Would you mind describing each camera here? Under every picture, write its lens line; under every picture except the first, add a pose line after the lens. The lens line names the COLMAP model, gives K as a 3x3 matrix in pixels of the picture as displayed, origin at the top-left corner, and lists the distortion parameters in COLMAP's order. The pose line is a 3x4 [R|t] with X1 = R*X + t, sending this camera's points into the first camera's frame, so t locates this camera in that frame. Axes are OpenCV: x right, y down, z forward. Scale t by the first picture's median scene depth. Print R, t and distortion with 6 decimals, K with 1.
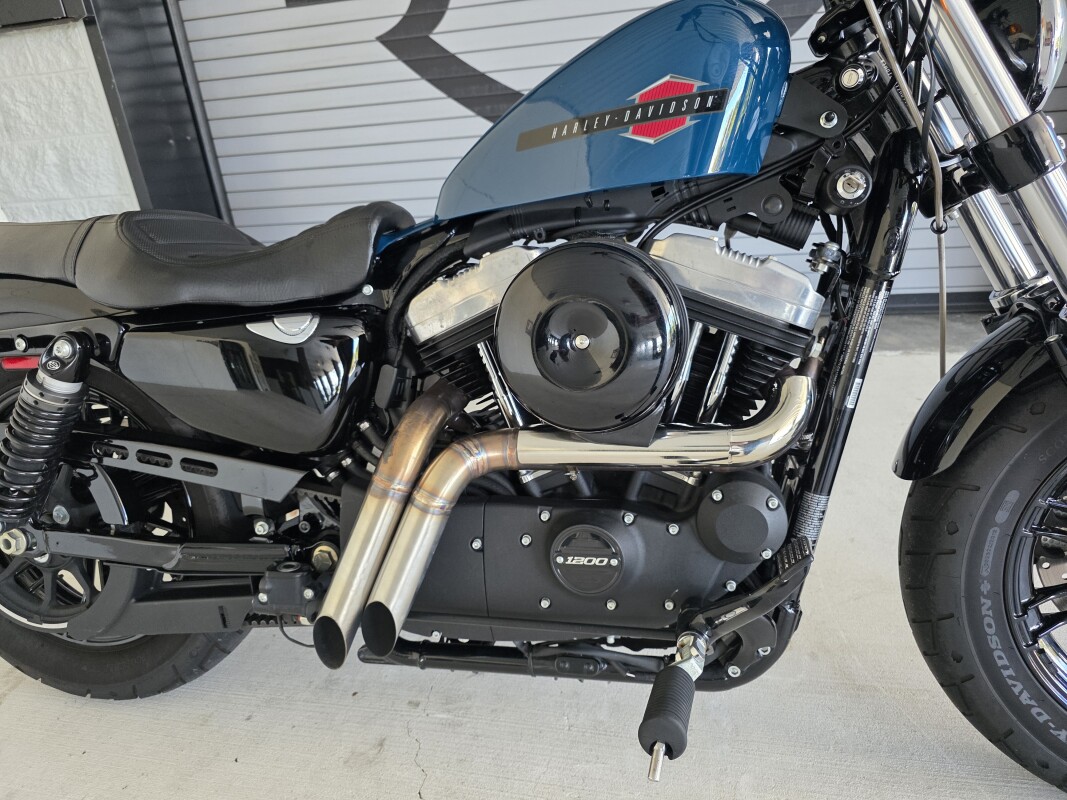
lens RADIAL K [[726.5, 0, 533.5], [0, 726.5, 400.0], [0, 0, 1]] dist [0.007622, -0.001459]
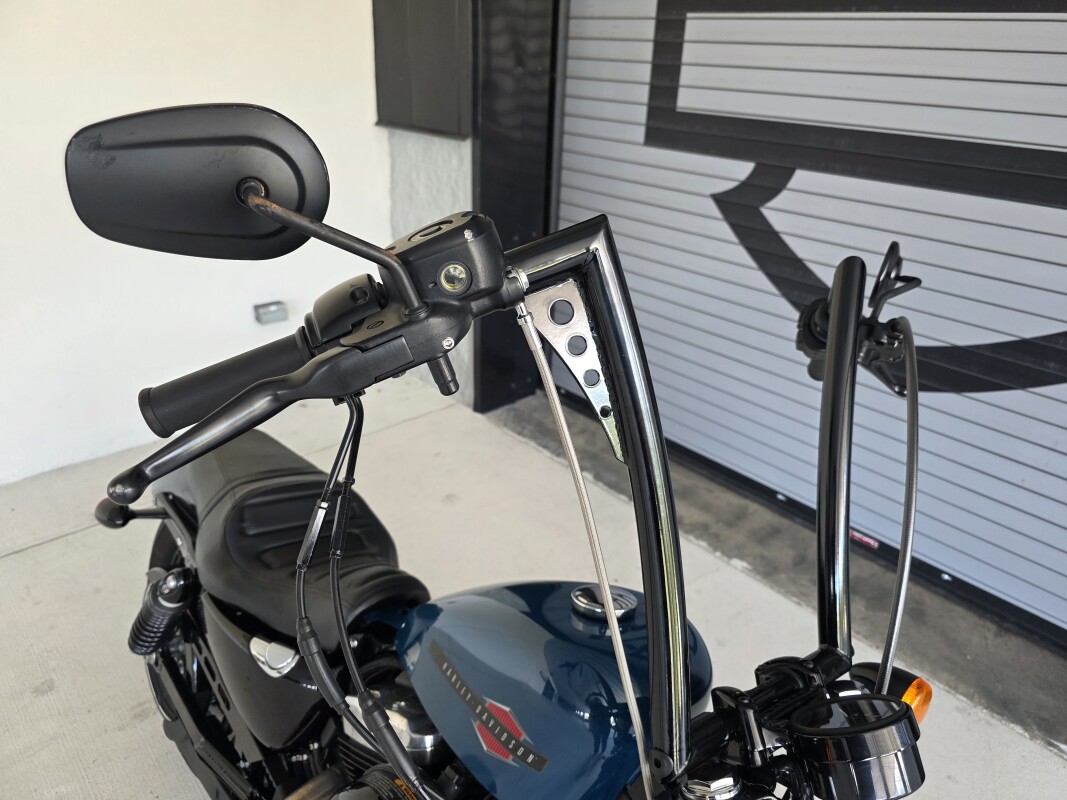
lens RADIAL K [[726.5, 0, 533.5], [0, 726.5, 400.0], [0, 0, 1]] dist [0.007622, -0.001459]
pose [[0.801163, 0.365095, -0.474177, 0.162111], [-0.338743, 0.929854, 0.143612, -0.304279], [0.493347, 0.045568, 0.868638, 0.043500]]
